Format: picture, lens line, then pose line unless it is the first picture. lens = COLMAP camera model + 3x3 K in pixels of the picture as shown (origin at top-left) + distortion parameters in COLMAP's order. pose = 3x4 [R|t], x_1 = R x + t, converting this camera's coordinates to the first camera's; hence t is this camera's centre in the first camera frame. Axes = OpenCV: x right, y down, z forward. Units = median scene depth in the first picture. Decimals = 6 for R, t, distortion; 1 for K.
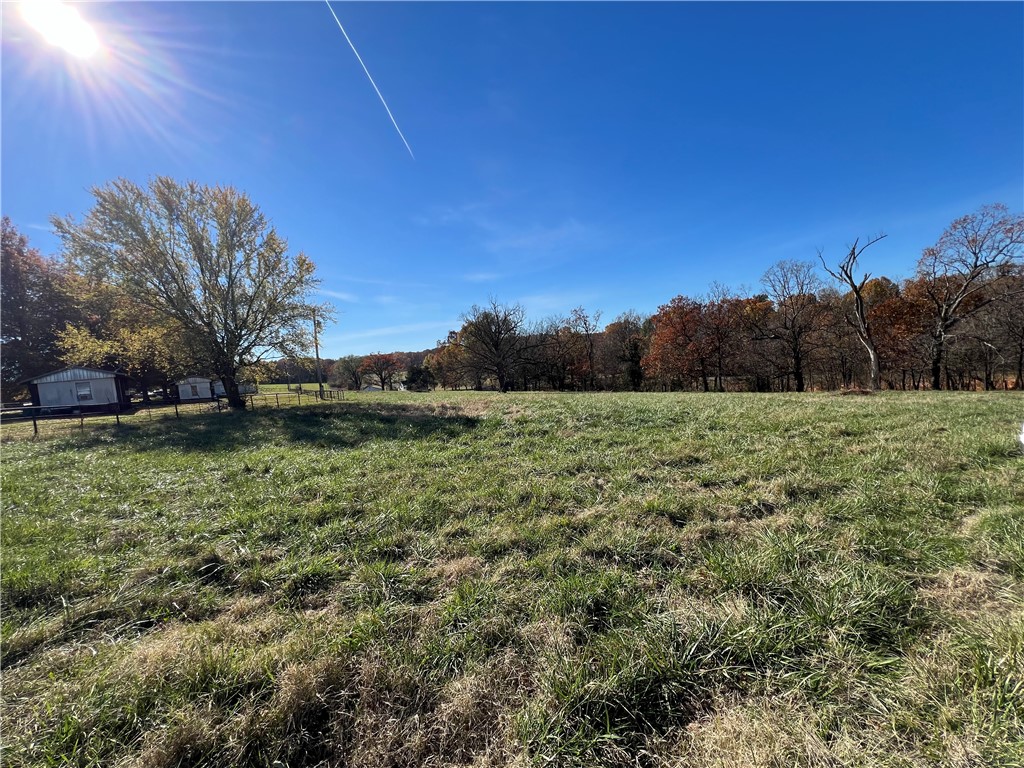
lens RADIAL K [[407.1, 0, 515.1], [0, 407.1, 385.0], [0, 0, 1]] dist [-0.002768, 0.000125]
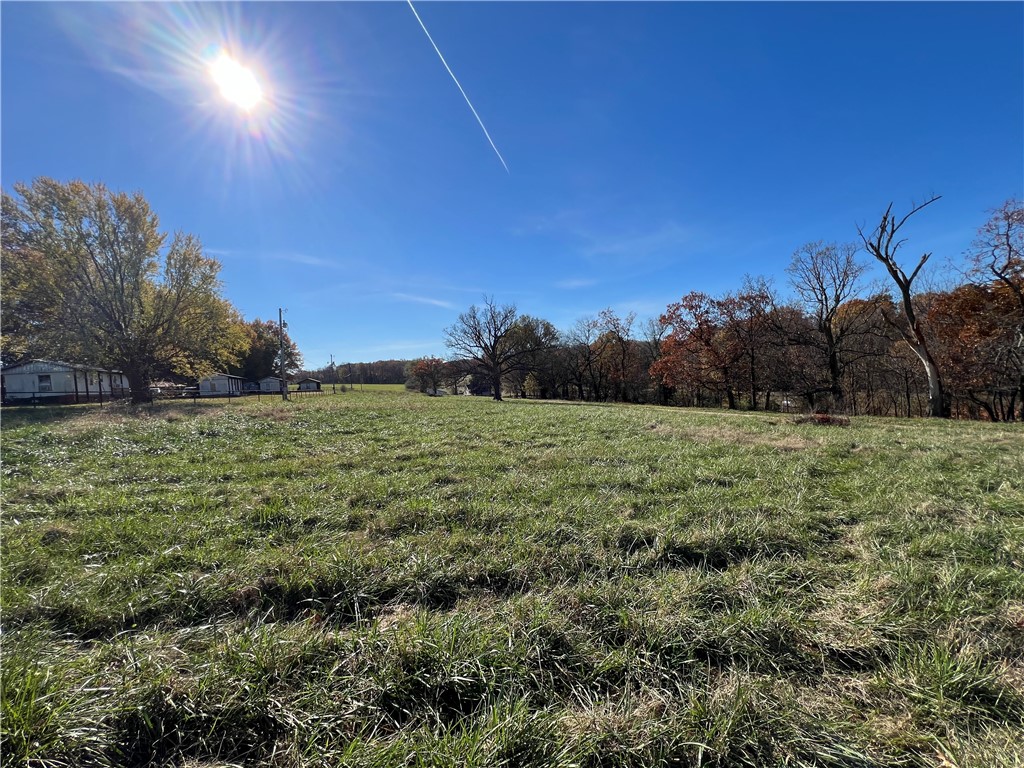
lens RADIAL K [[407.1, 0, 523.9], [0, 407.1, 370.1], [0, 0, 1]] dist [-0.002768, 0.000125]
pose [[0.974823, 0.023905, -0.221696, 0.203606], [-0.035373, 0.998226, -0.047901, -0.006615], [0.220158, 0.054537, 0.973939, 0.091578]]
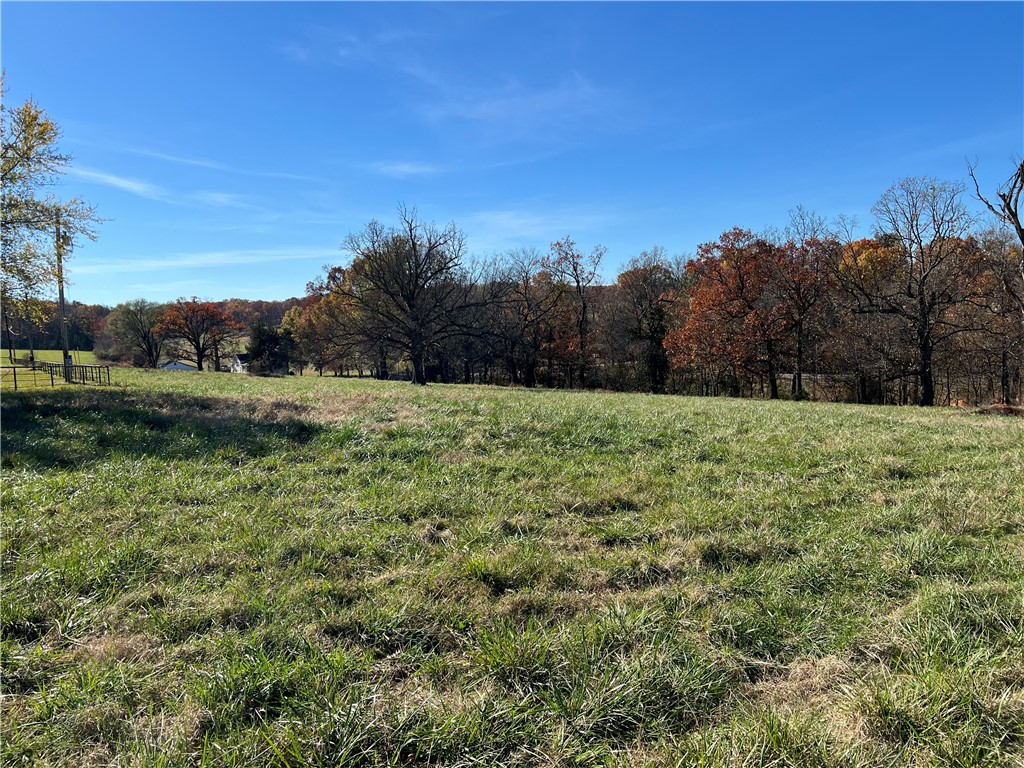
lens RADIAL K [[743.3, 0, 522.0], [0, 743.3, 381.6], [0, 0, 1]] dist [0.040497, -0.046543]
pose [[0.995474, 0.045628, 0.083369, 0.024860], [-0.046544, 0.998875, 0.009084, -0.000800], [-0.082861, -0.012923, 0.996477, -0.014786]]
